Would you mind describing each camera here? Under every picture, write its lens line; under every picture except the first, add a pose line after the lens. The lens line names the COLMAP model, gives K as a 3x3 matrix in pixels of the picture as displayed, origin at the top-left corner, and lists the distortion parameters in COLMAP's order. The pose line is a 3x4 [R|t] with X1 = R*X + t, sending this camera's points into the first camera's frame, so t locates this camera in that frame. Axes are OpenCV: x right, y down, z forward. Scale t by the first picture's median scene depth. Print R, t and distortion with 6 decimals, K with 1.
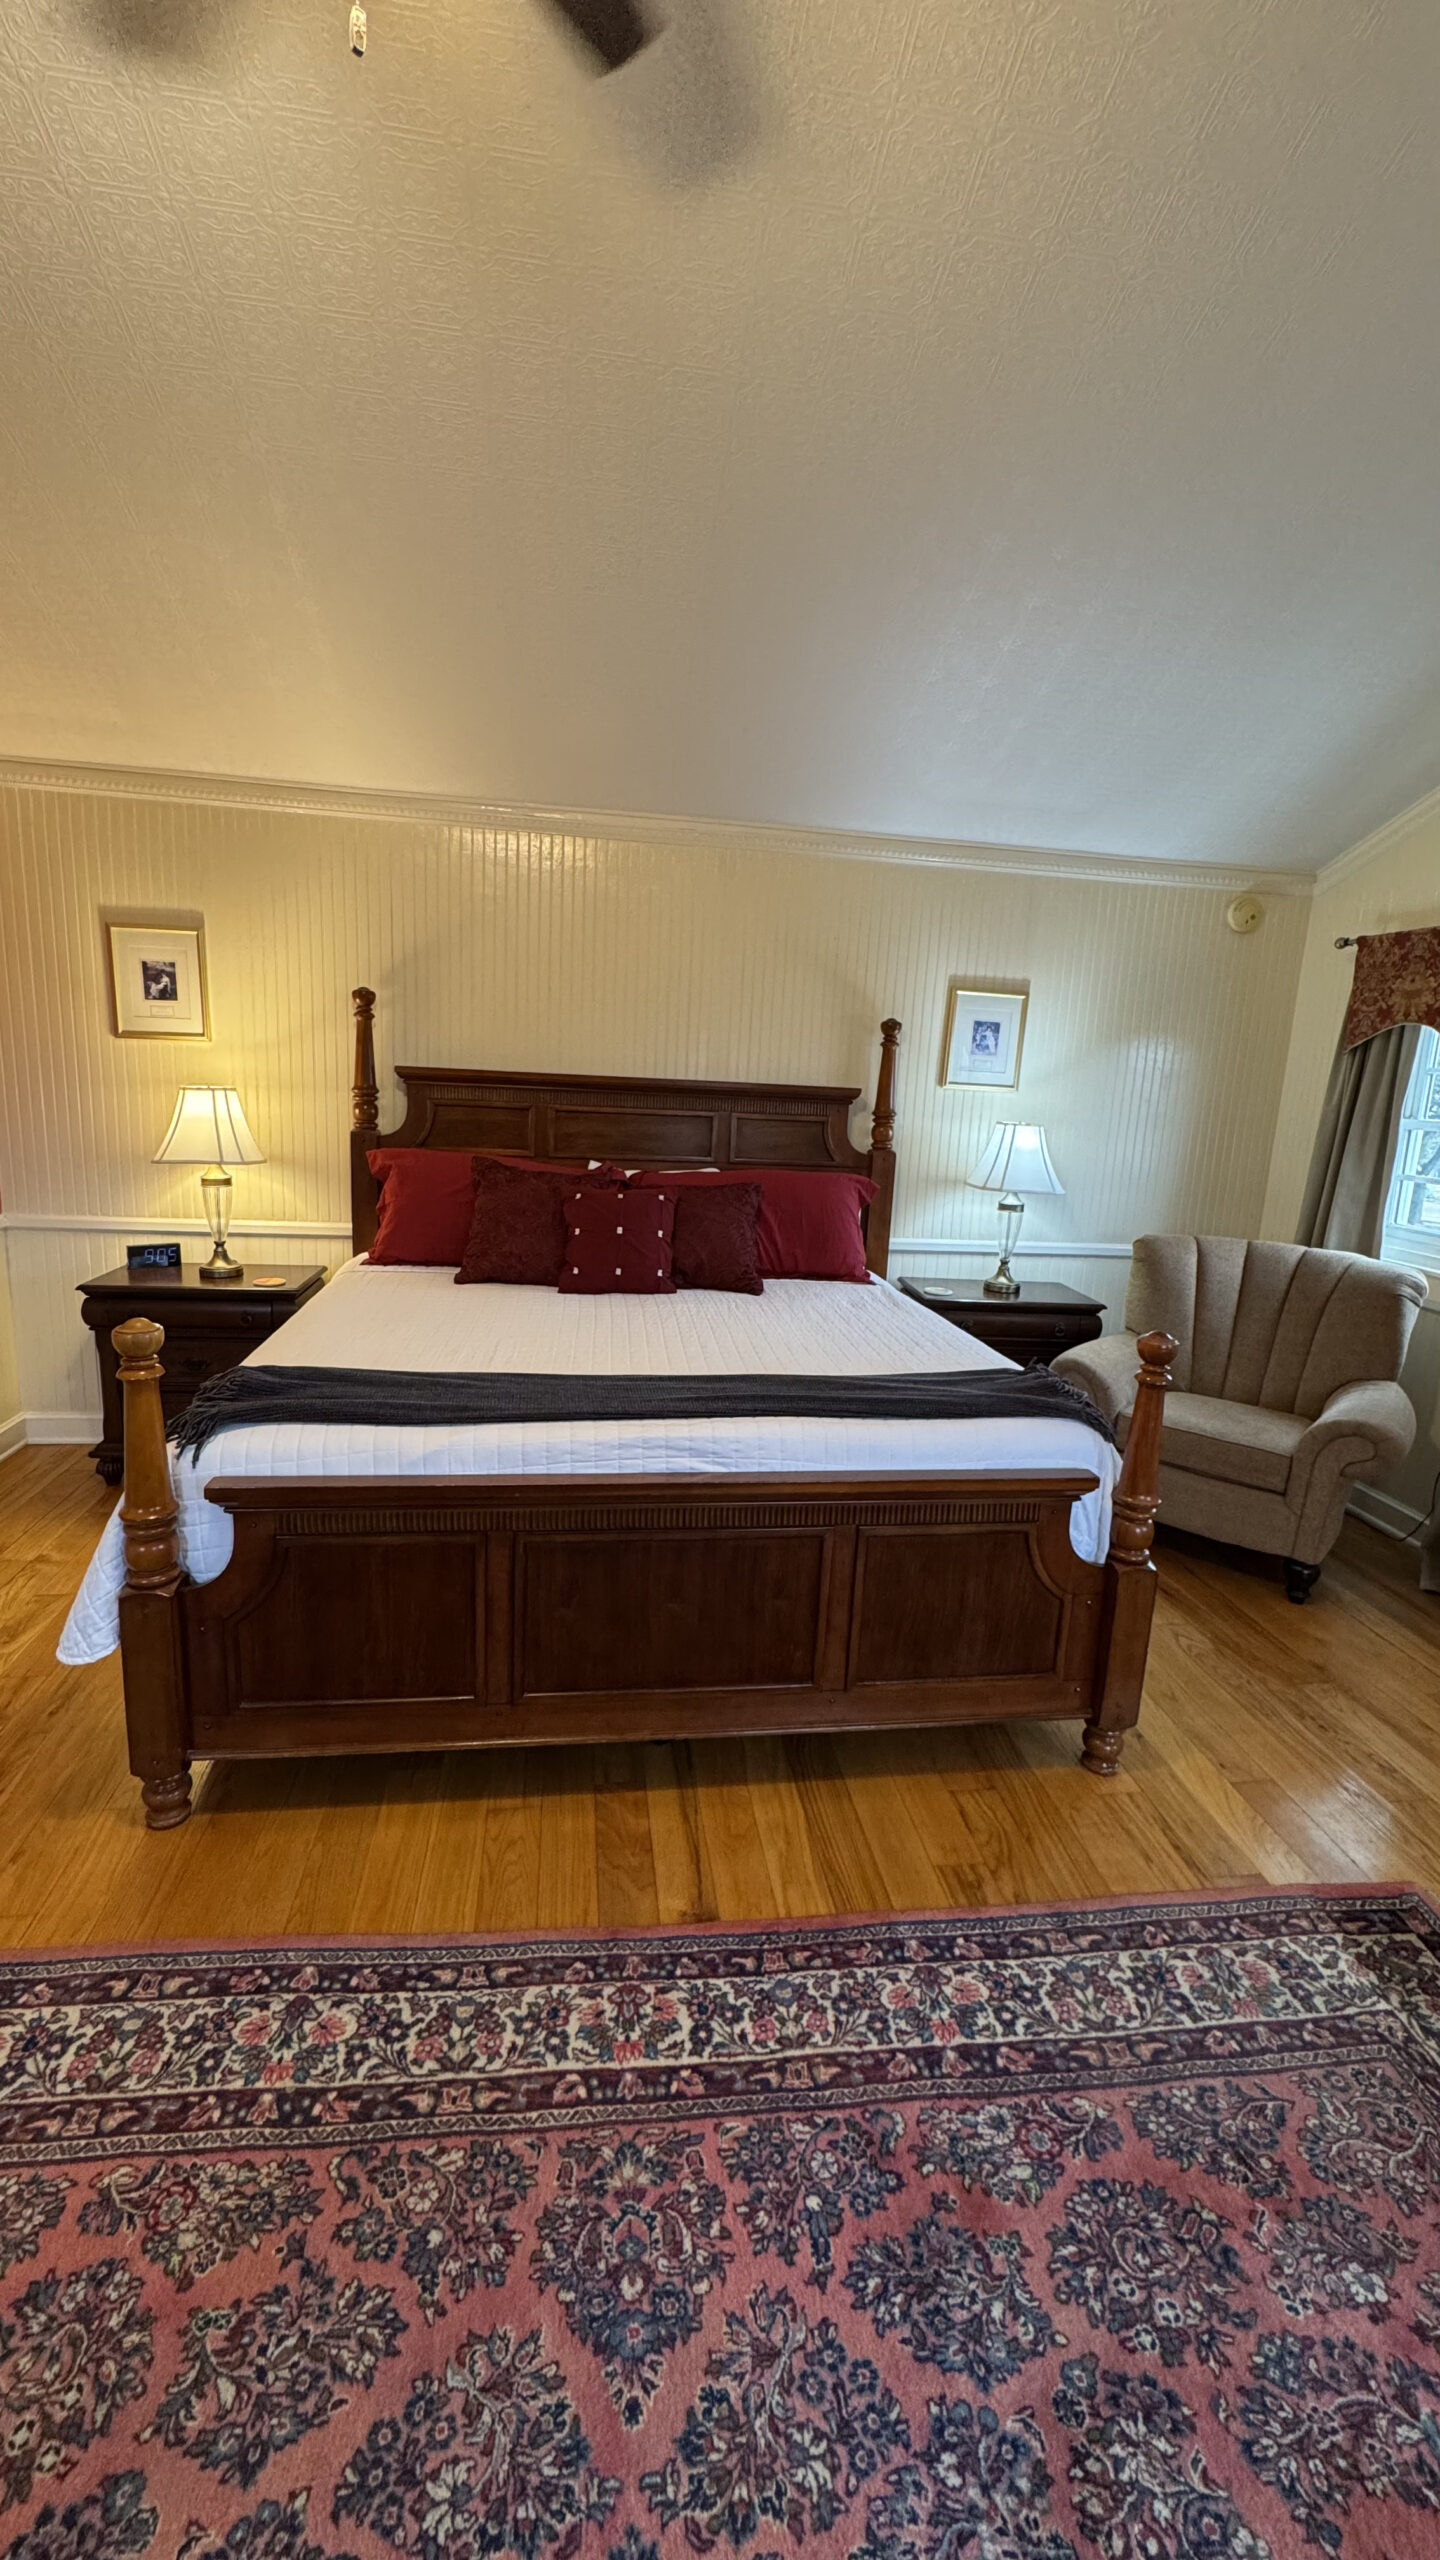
lens RADIAL K [[1019.0, 0, 720.2], [0, 1019.0, 1282.1], [0, 0, 1]] dist [-0.005125, 0.001051]
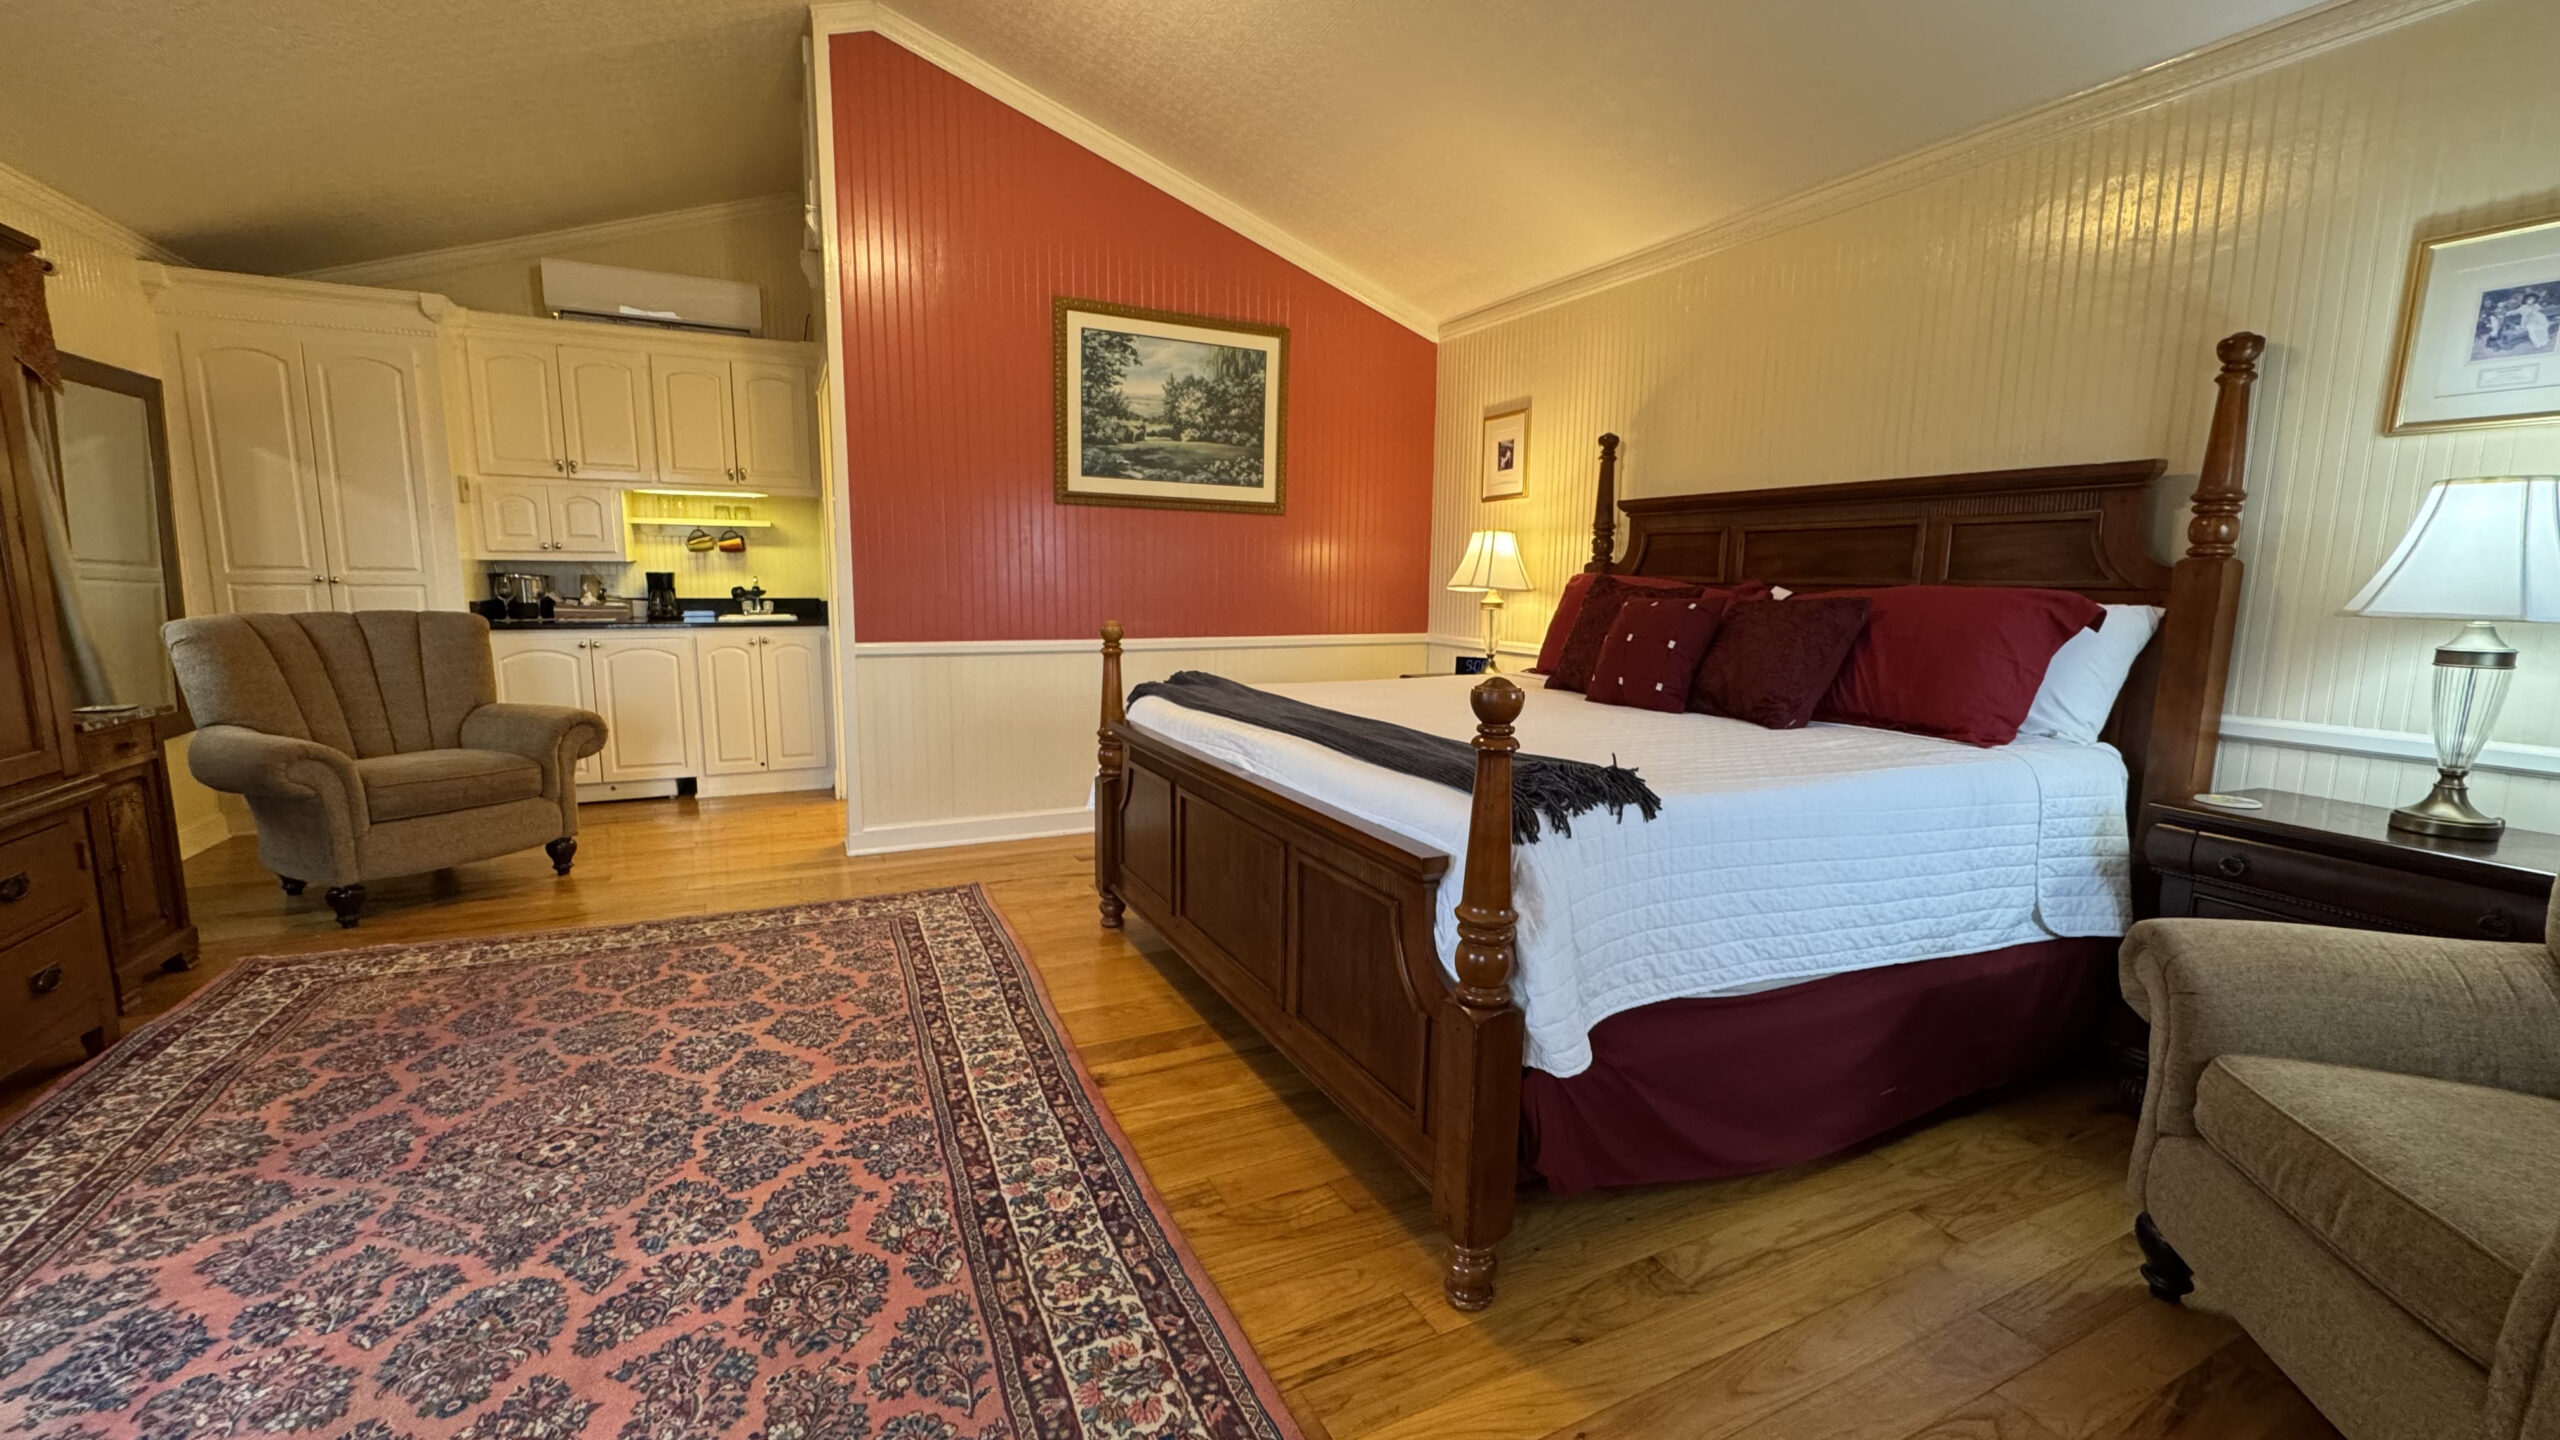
lens RADIAL K [[1019.0, 0, 1281.2], [0, 1019.0, 720.4], [0, 0, 1]] dist [-0.005125, 0.001051]
pose [[0.313024, 0.090617, -0.945412, 1.078616], [-0.188810, 0.981506, 0.031562, 0.086352], [0.930788, 0.168624, 0.324344, 0.636815]]
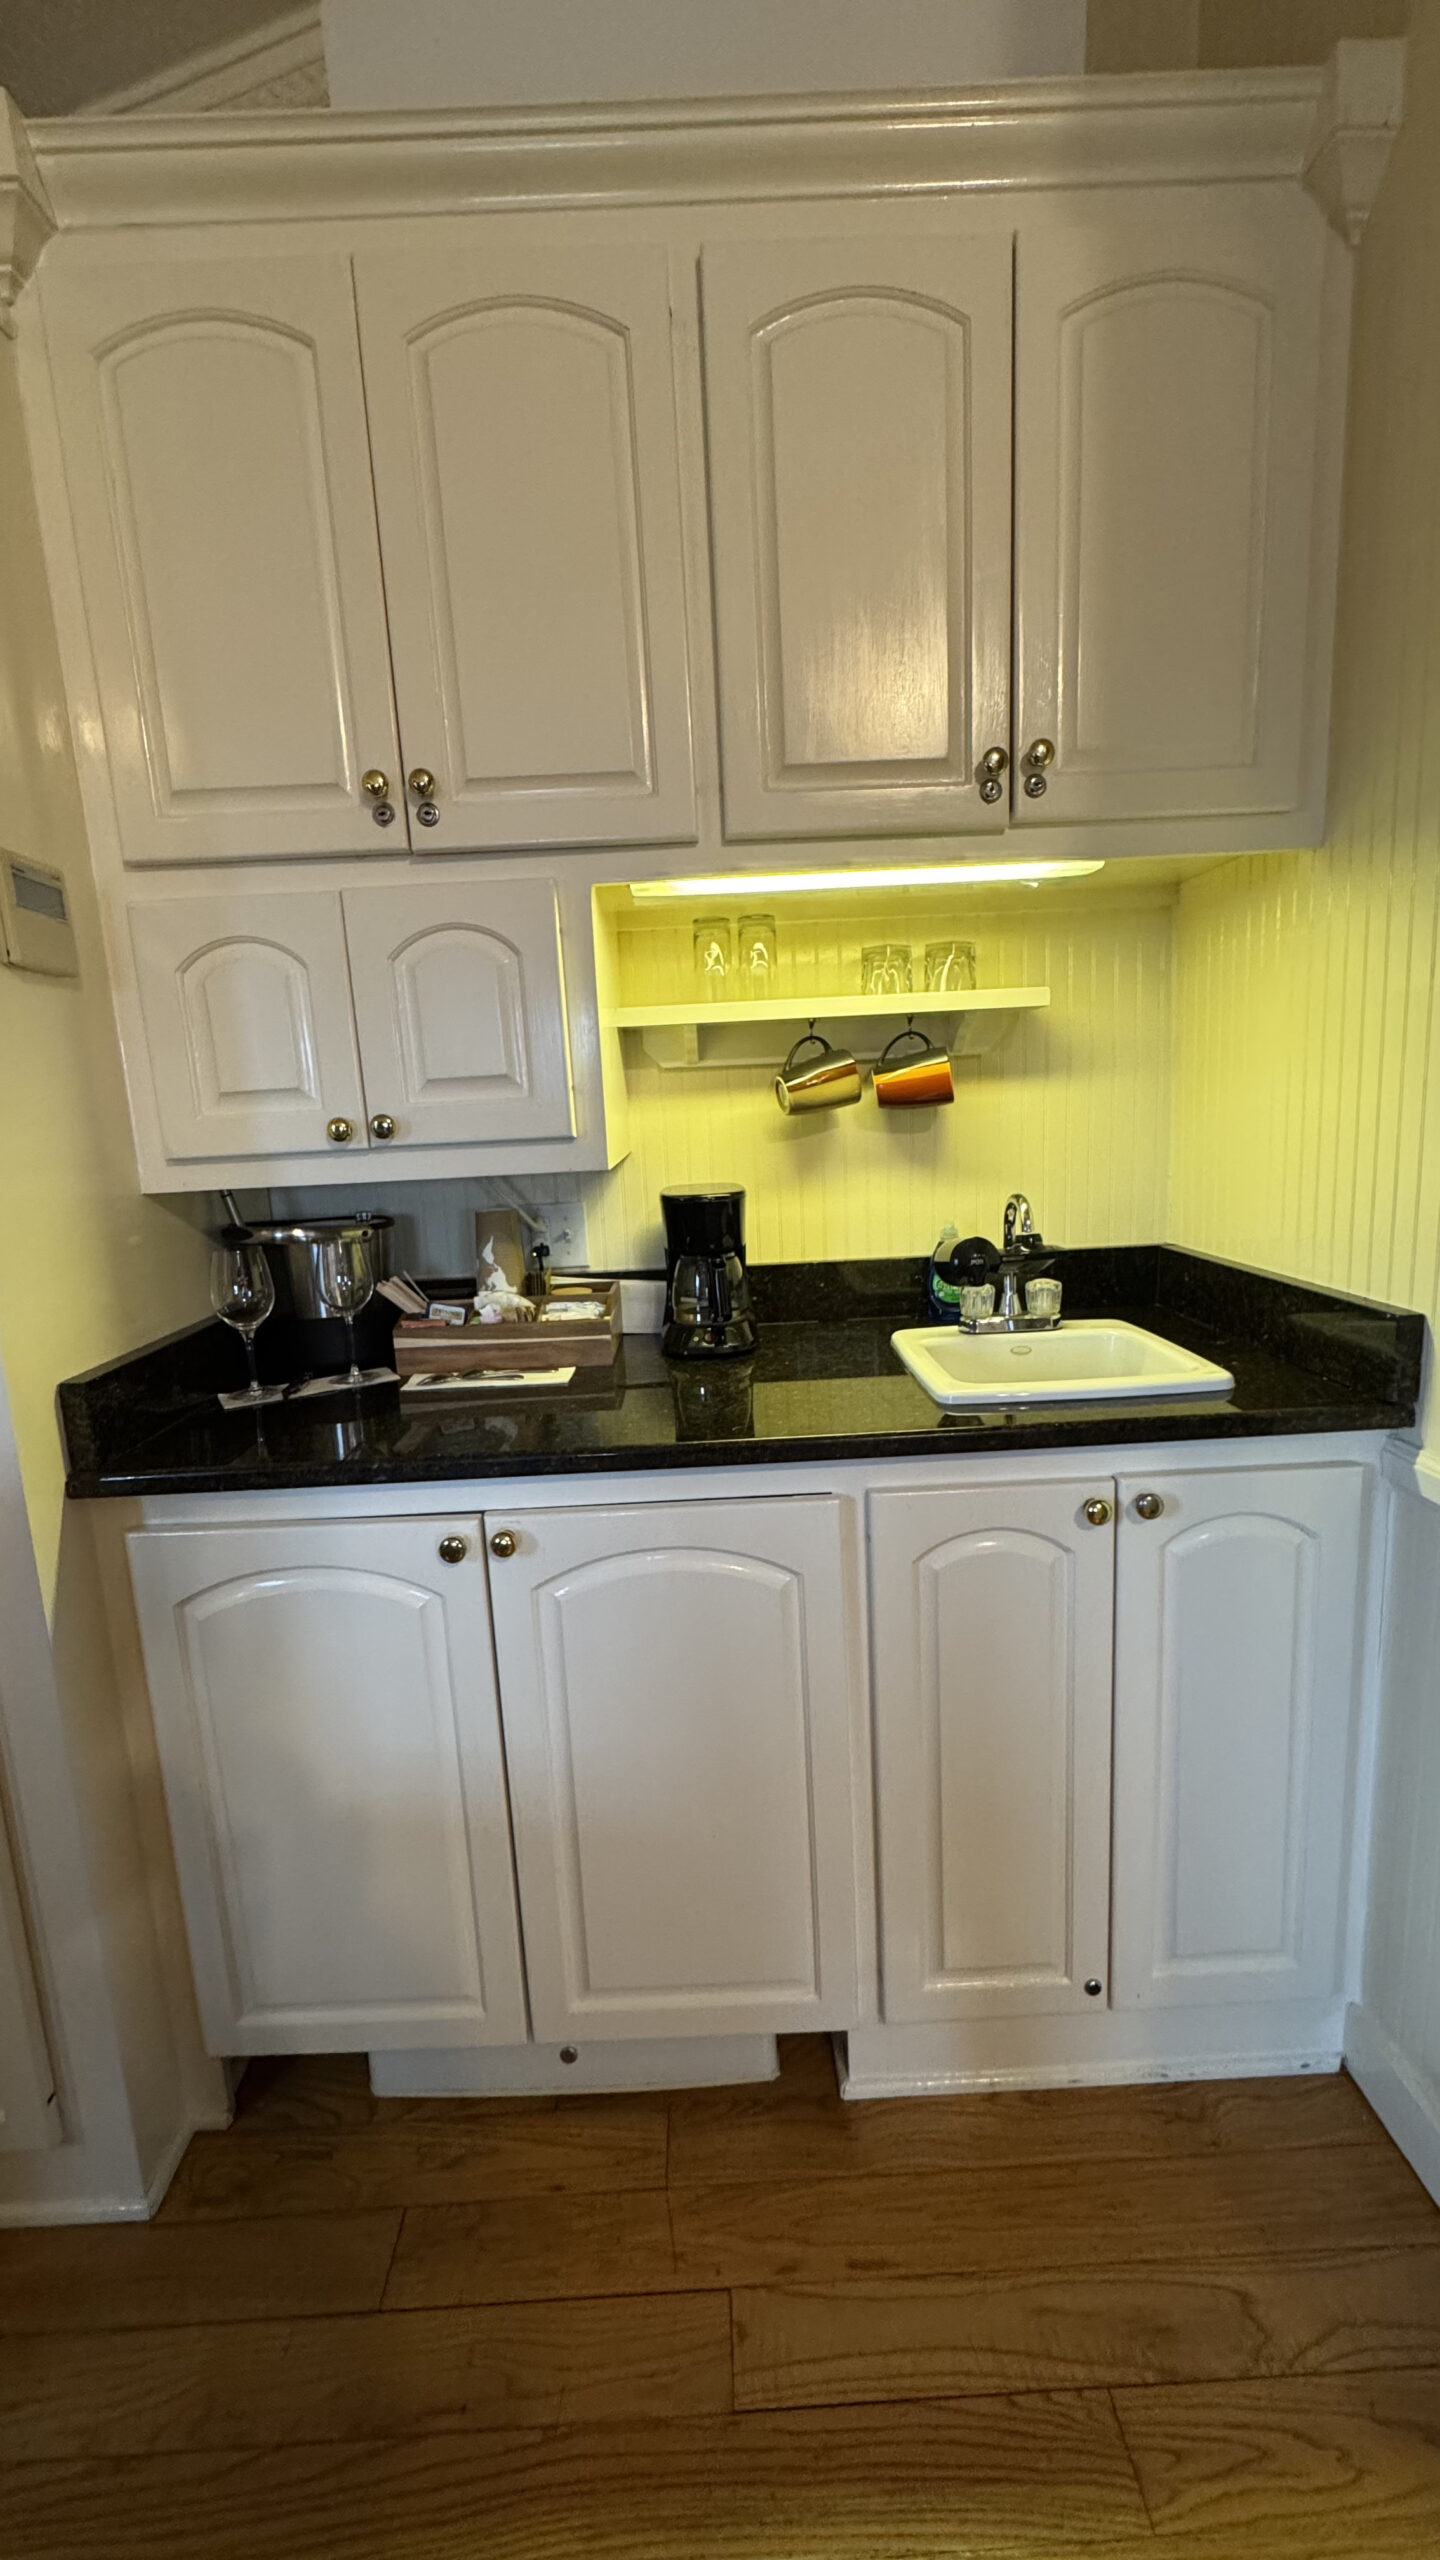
lens RADIAL K [[1019.0, 0, 725.4], [0, 1019.0, 1281.6], [0, 0, 1]] dist [-0.005125, 0.001051]
pose [[-0.130653, 0.119370, -0.984216, -1.163251], [-0.156927, 0.977721, 0.139414, 0.053000], [0.978930, 0.172664, -0.109009, 0.047782]]
